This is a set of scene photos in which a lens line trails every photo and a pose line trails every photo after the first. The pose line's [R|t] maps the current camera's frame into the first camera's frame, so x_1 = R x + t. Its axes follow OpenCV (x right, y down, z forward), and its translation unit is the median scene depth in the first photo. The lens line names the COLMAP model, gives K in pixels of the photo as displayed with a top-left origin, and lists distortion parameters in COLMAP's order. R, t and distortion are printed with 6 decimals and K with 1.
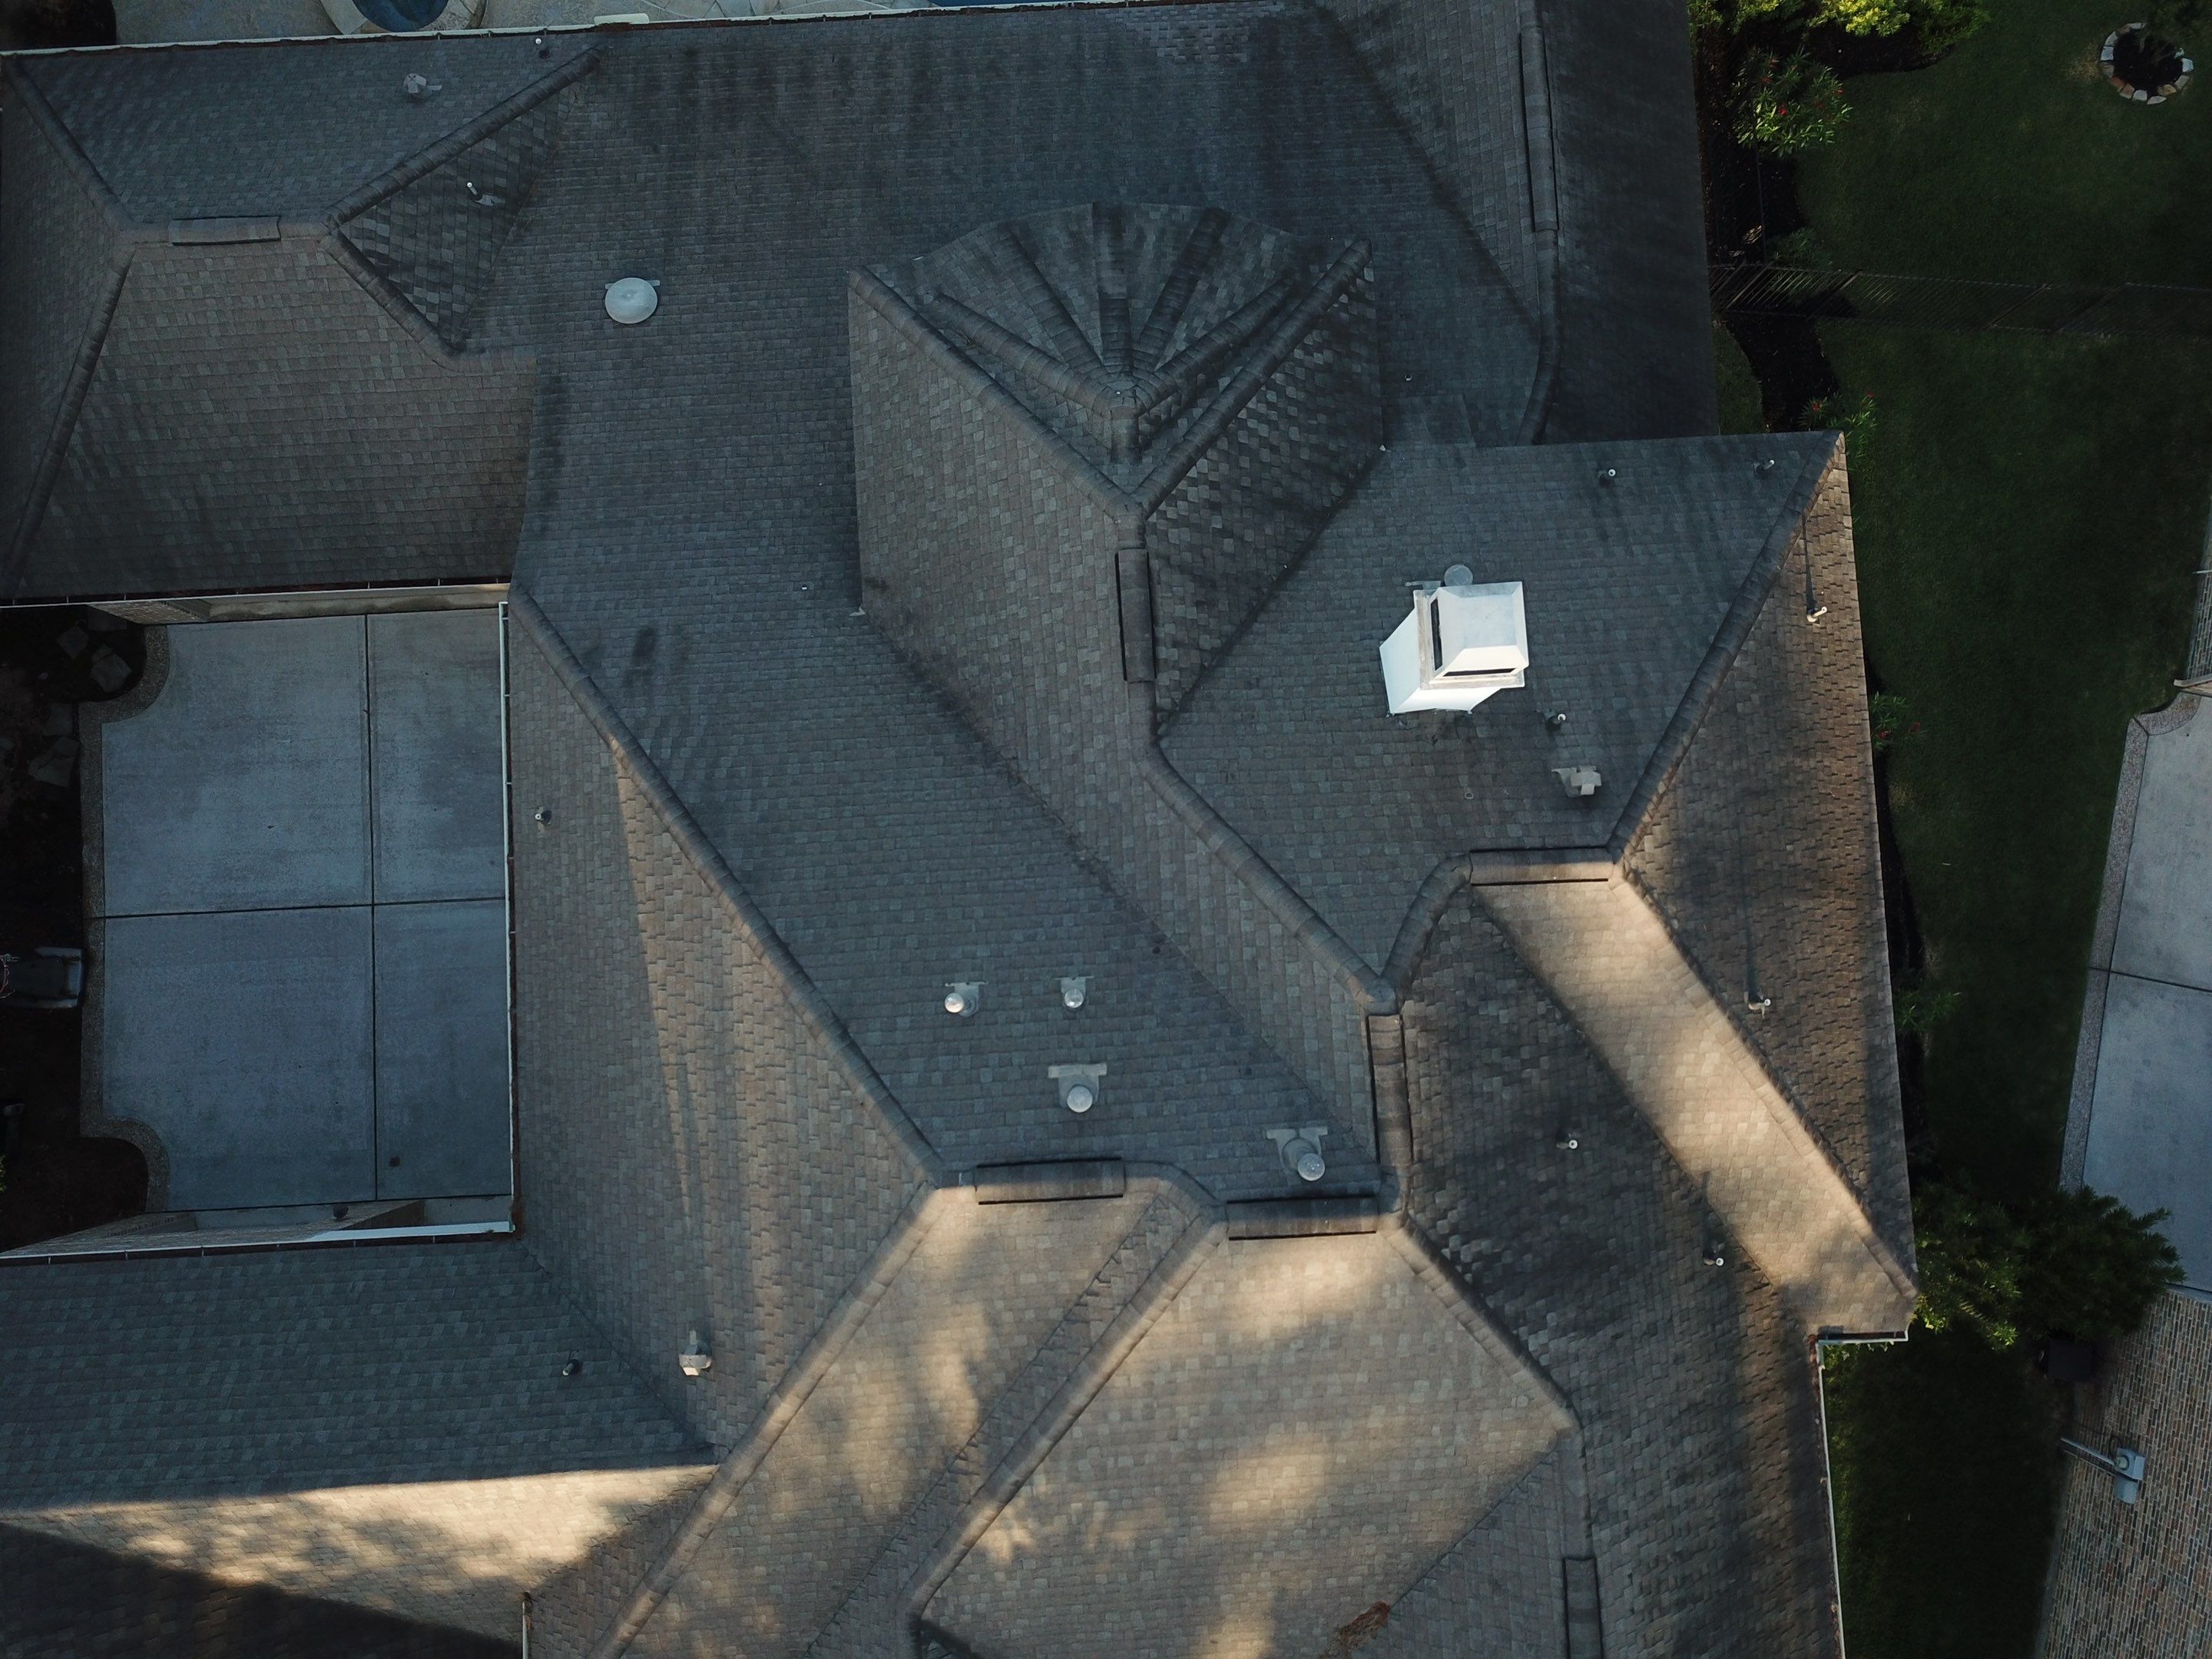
lens RADIAL K [[1678.4, 0, 1091.9], [0, 1678.4, 825.8], [0, 0, 1]] dist [0.005523, -0.000913]
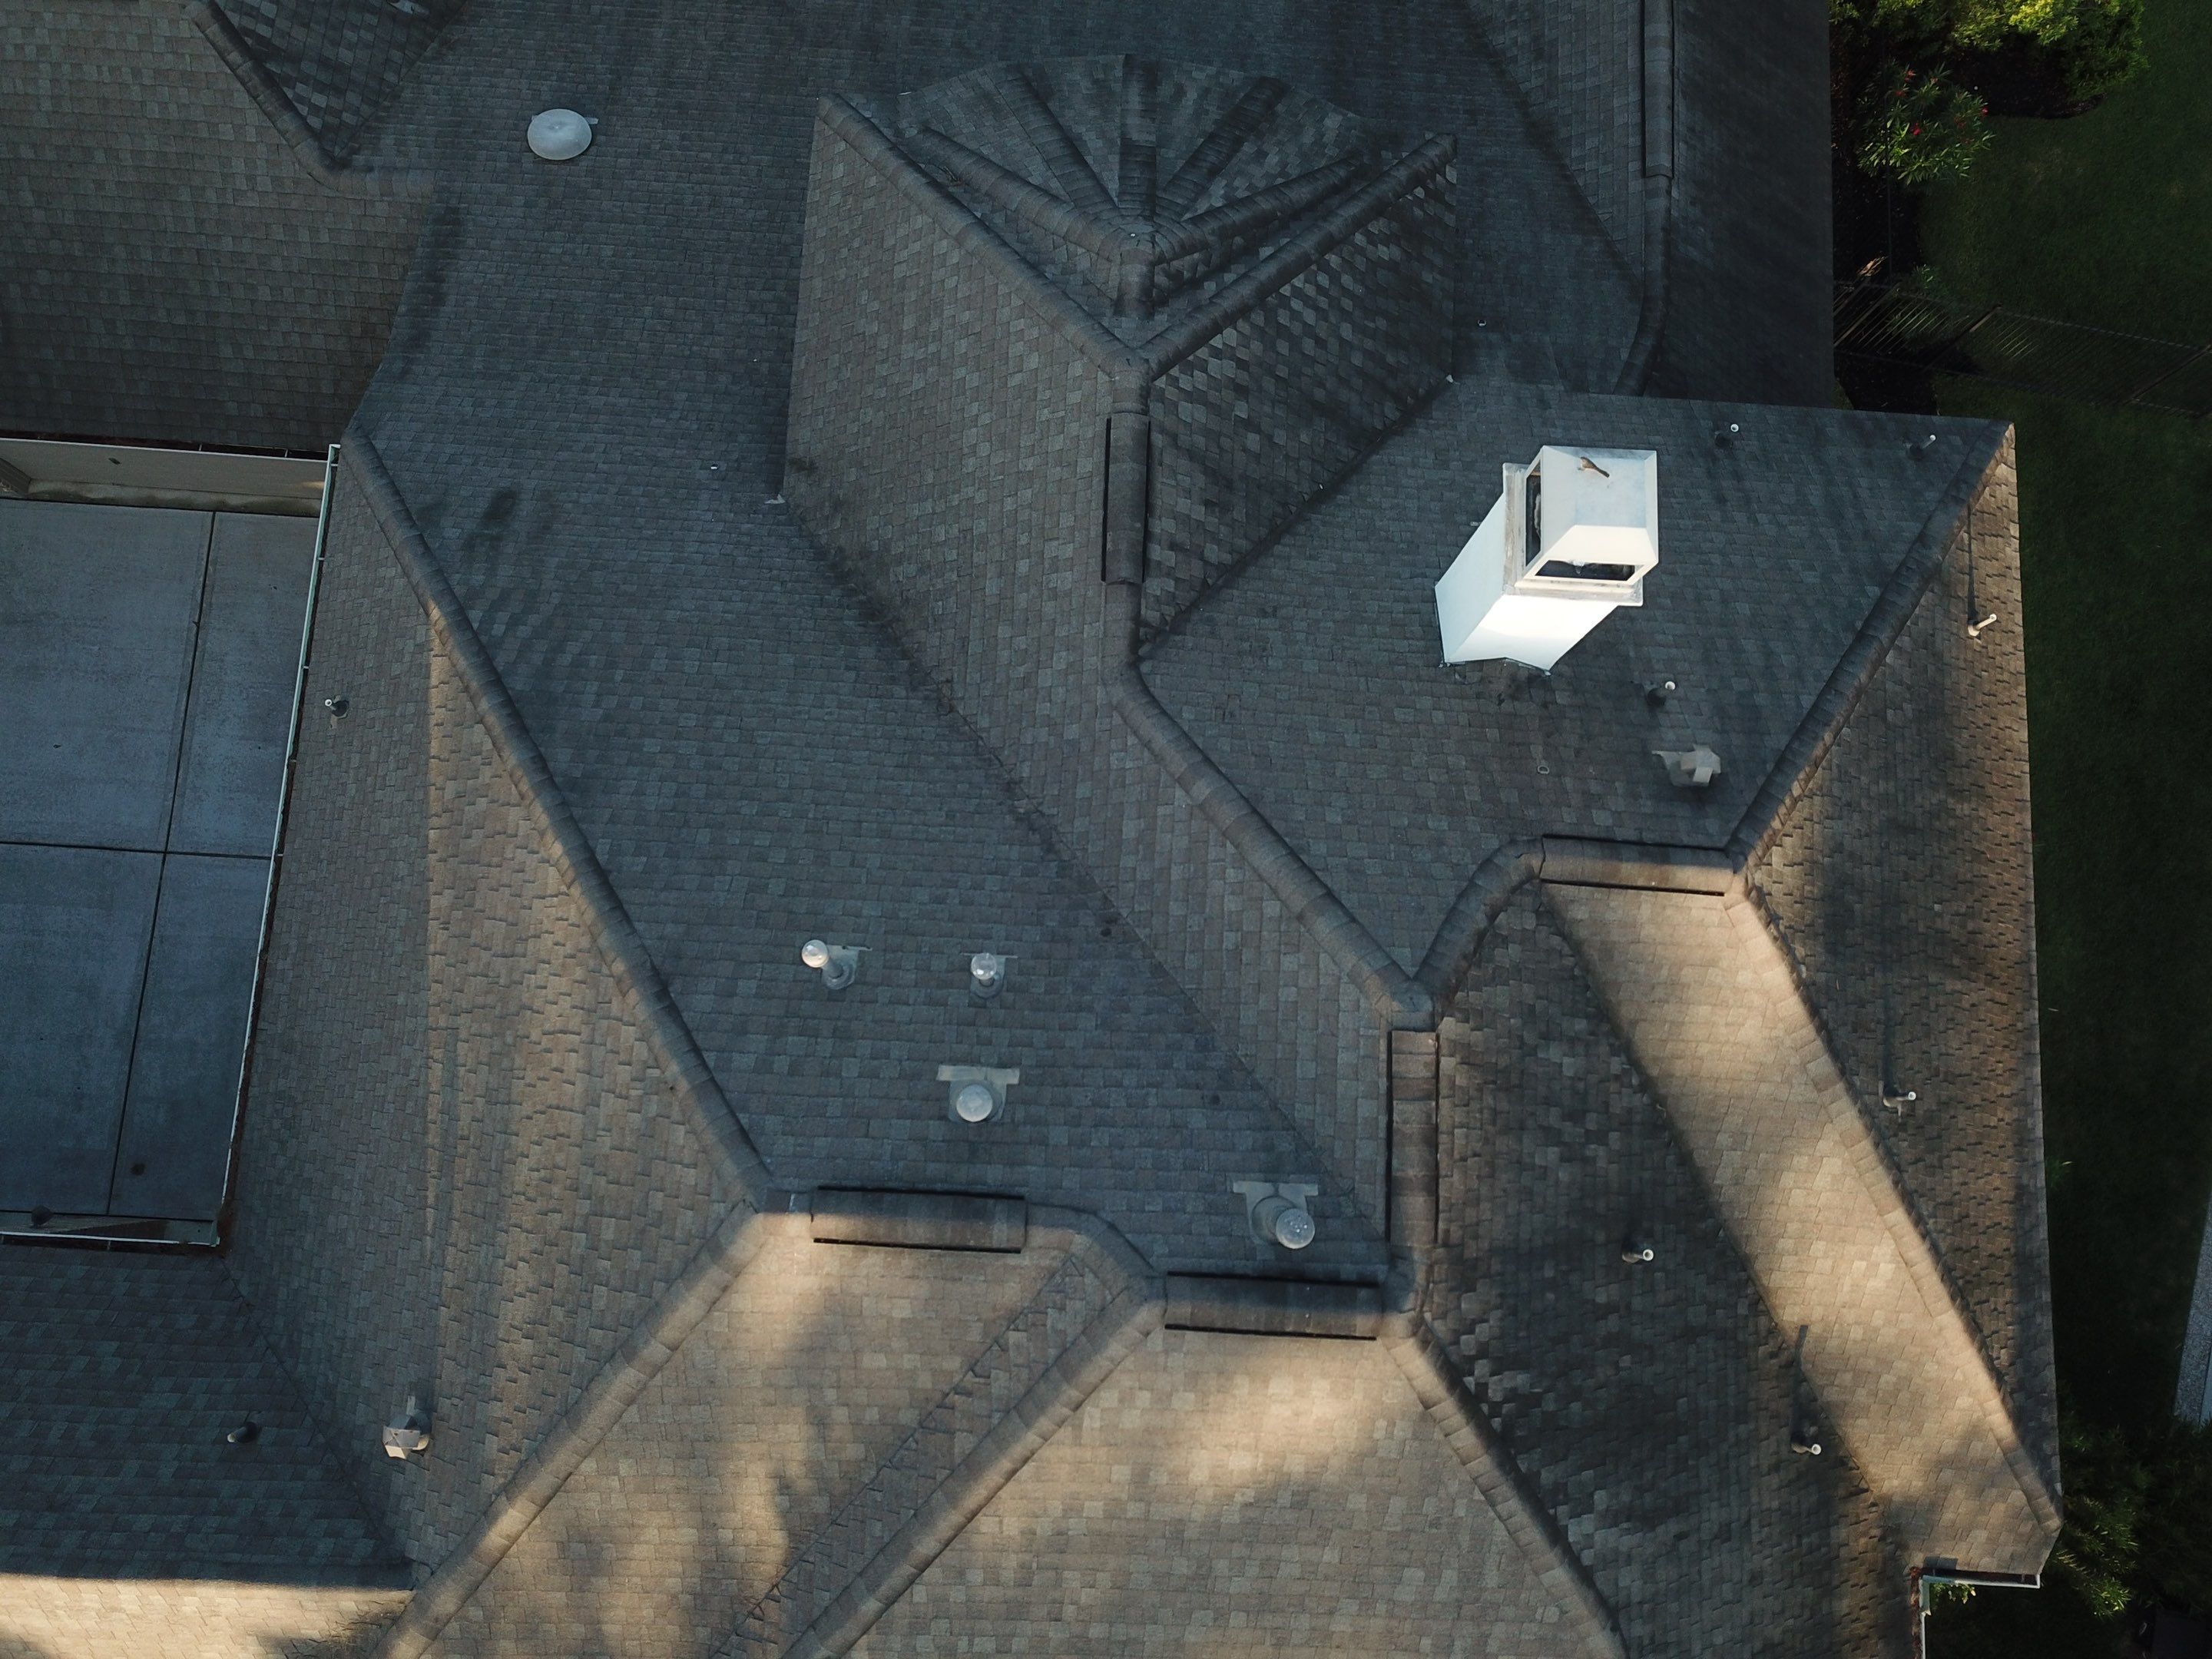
lens RADIAL K [[1678.4, 0, 1091.9], [0, 1678.4, 825.8], [0, 0, 1]] dist [0.005523, -0.000913]
pose [[0.993931, 0.109295, 0.012462, 0.016556], [-0.107602, 0.989516, -0.096335, 0.090804], [-0.022860, 0.094409, 0.995271, 0.237002]]
